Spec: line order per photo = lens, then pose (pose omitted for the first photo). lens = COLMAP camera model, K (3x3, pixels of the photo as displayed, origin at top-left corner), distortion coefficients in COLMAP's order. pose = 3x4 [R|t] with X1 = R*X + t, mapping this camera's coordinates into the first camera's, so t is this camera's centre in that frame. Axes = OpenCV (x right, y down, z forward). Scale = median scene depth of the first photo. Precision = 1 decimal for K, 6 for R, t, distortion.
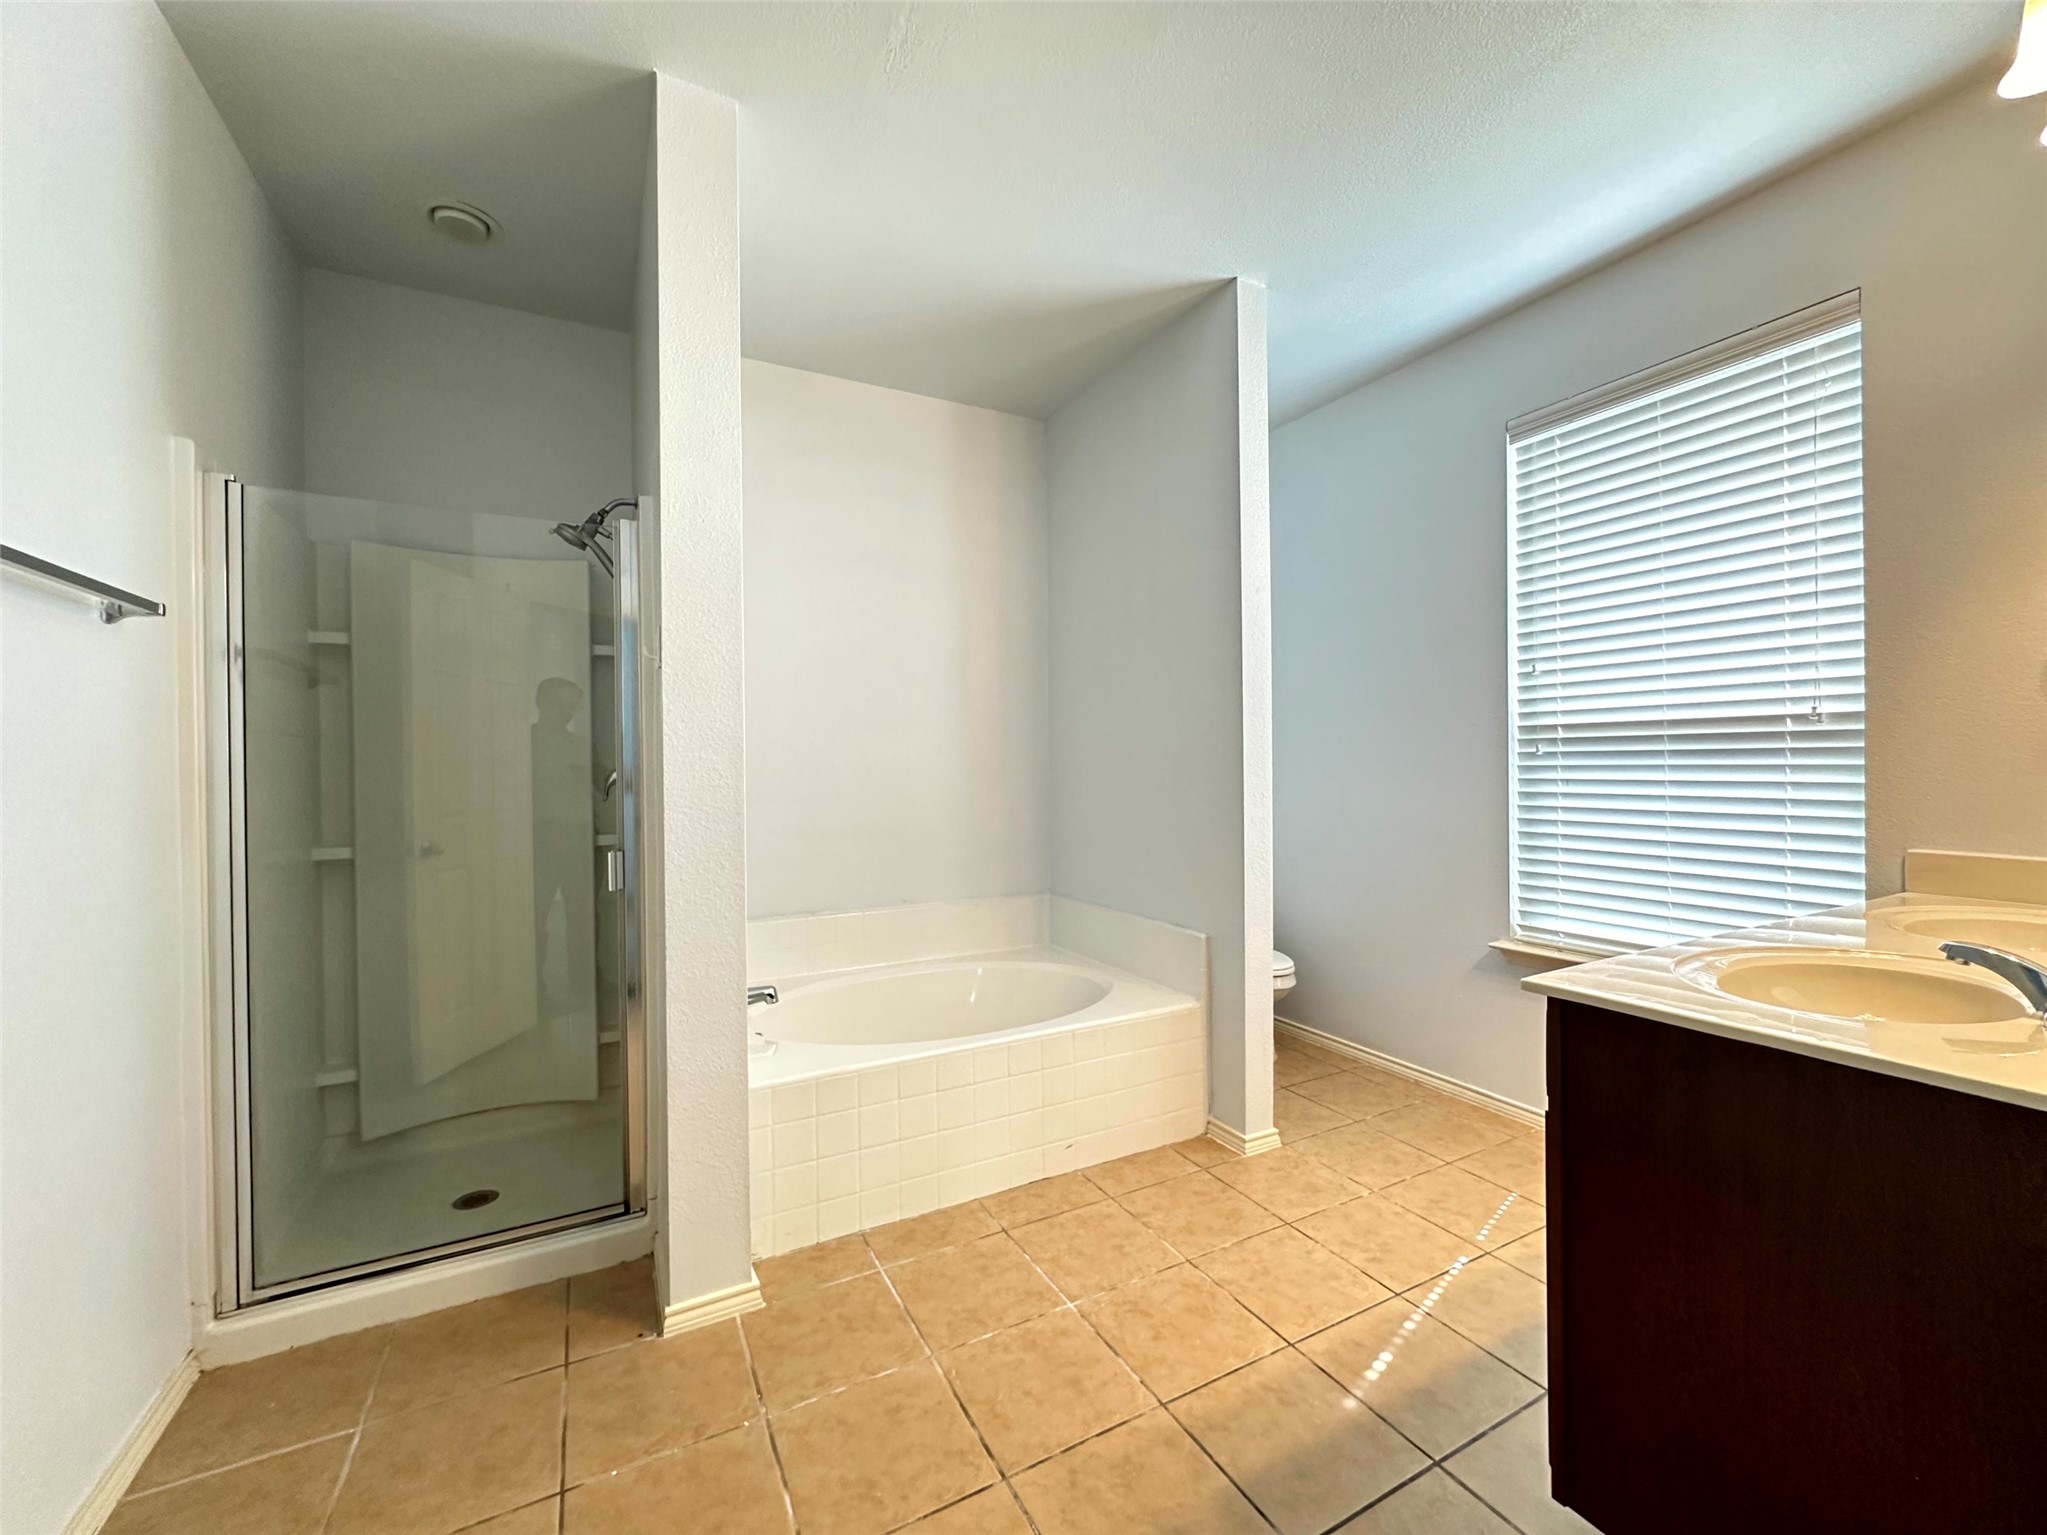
lens RADIAL K [[815.2, 0, 1021.8], [0, 815.2, 768.1], [0, 0, 1]] dist [-0.004133, 0.000657]
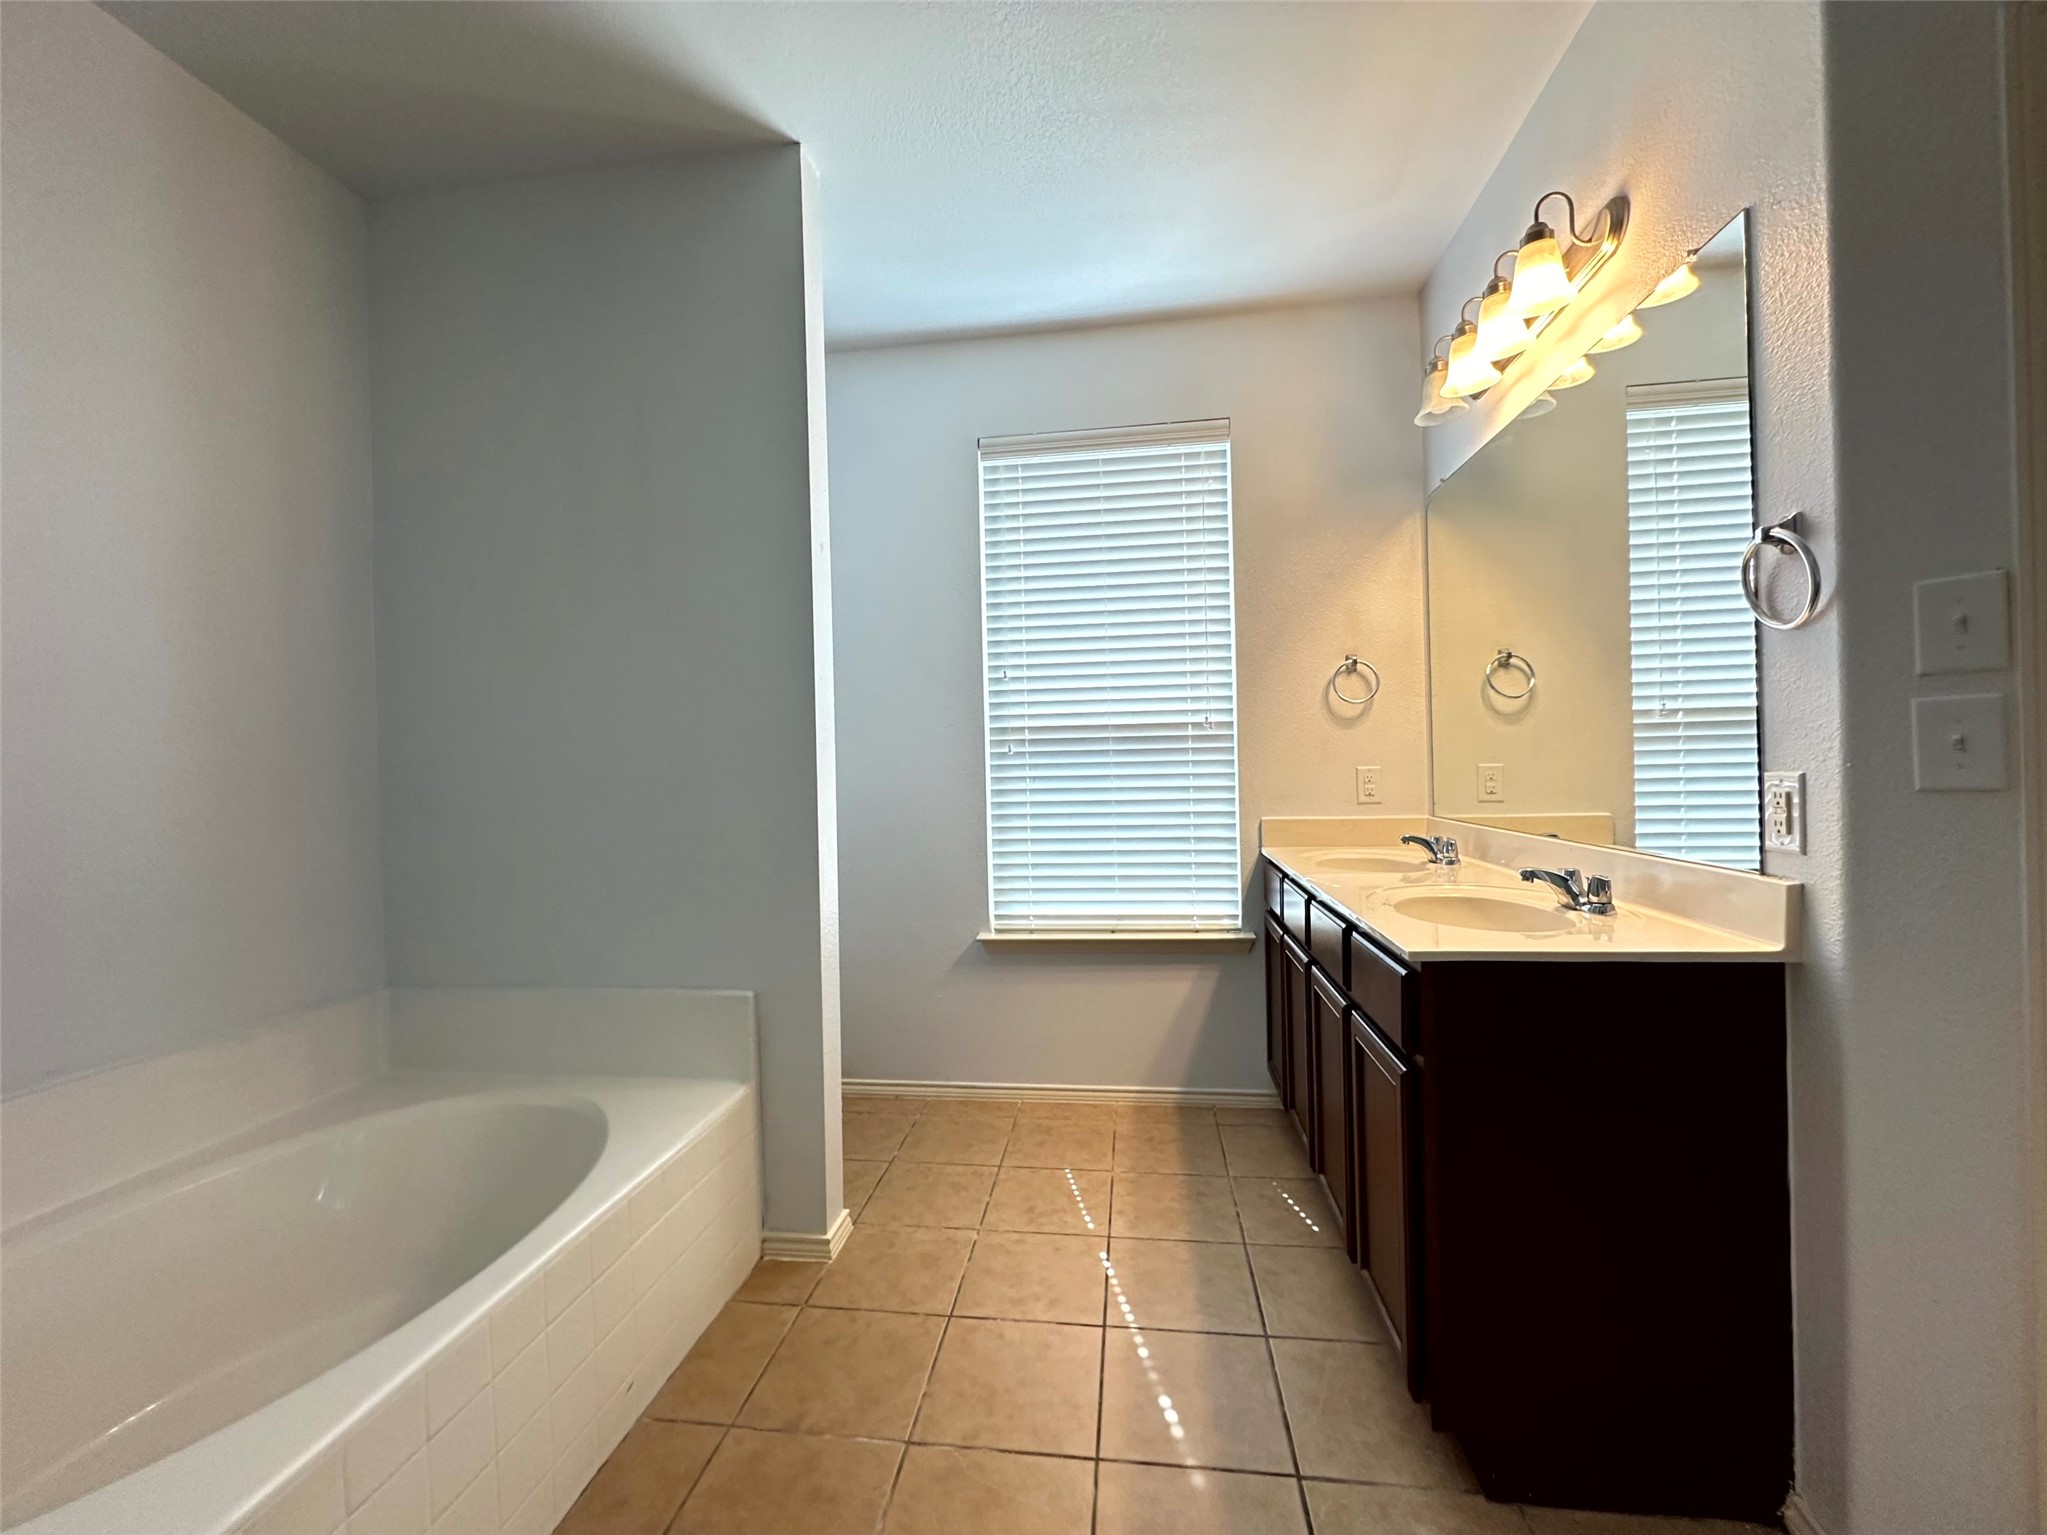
lens RADIAL K [[815.2, 0, 1024.7], [0, 815.2, 768.7], [0, 0, 1]] dist [-0.004133, 0.000657]
pose [[0.585791, -0.007680, 0.810426, -0.239383], [0.021762, 0.999744, -0.006255, 0.009691], [-0.810170, 0.021300, 0.585808, 0.363527]]
